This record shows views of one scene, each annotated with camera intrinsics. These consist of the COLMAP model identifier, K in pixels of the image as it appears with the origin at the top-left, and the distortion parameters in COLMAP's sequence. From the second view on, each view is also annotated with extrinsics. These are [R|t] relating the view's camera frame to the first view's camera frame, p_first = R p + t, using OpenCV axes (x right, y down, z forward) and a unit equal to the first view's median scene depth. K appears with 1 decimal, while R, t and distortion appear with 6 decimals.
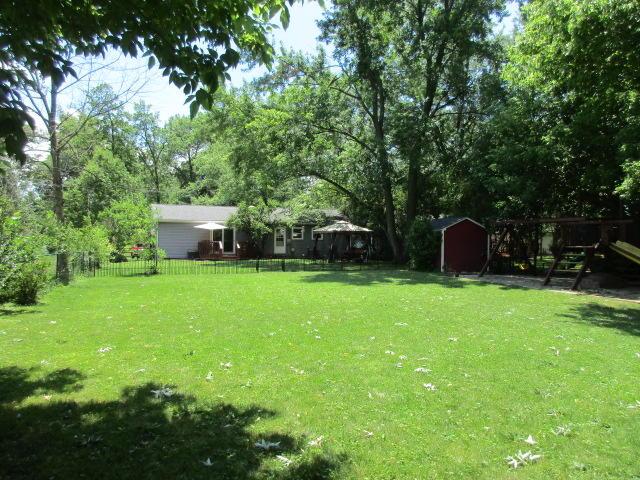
lens RADIAL K [[475.6, 0, 323.4], [0, 475.6, 243.1], [0, 0, 1]] dist [-0.004023, 0.005274]
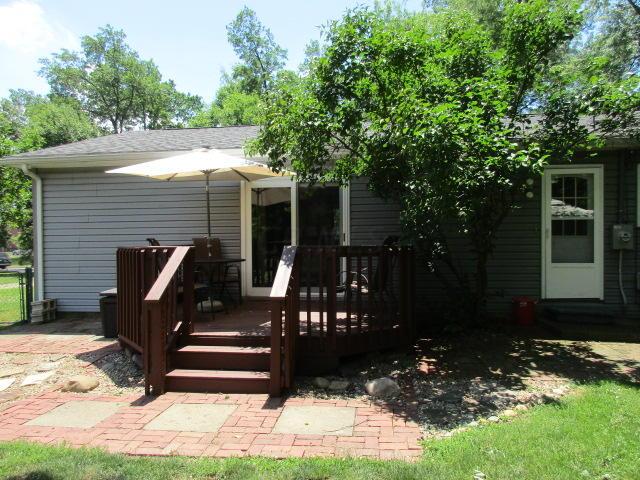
lens RADIAL K [[475.6, 0, 317.3], [0, 475.6, 238.0], [0, 0, 1]] dist [-0.004023, 0.005274]
pose [[0.885077, -0.012620, -0.465273, -0.157386], [0.015208, 0.999883, 0.001809, -0.009003], [0.465196, -0.008677, 0.885165, 1.310502]]
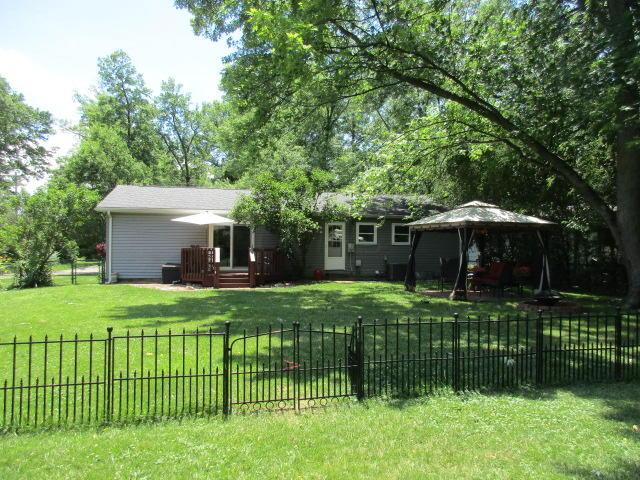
lens RADIAL K [[475.6, 0, 322.1], [0, 475.6, 240.7], [0, 0, 1]] dist [-0.004023, 0.005274]
pose [[0.992622, -0.001943, -0.121233, -0.066215], [-0.000651, 0.999772, -0.021358, -0.000499], [0.121247, 0.021279, 0.992394, 0.758875]]
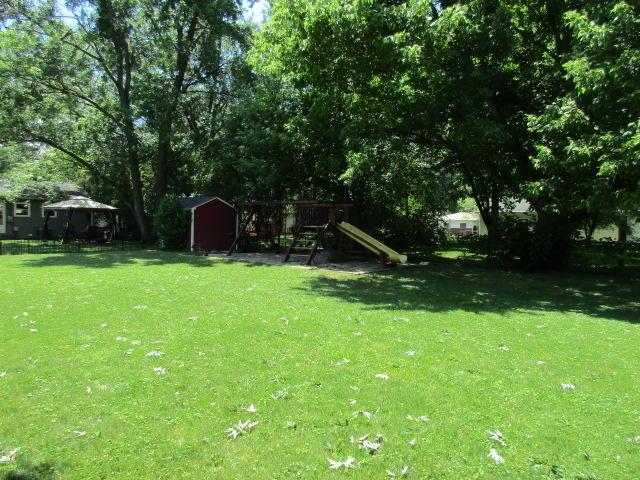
lens RADIAL K [[475.6, 0, 322.9], [0, 475.6, 243.2], [0, 0, 1]] dist [-0.004023, 0.005274]
pose [[0.875939, -0.011535, 0.482284, 0.010109], [-0.008997, 0.999150, 0.040238, 0.000992], [-0.482338, -0.039585, 0.875090, 0.003209]]
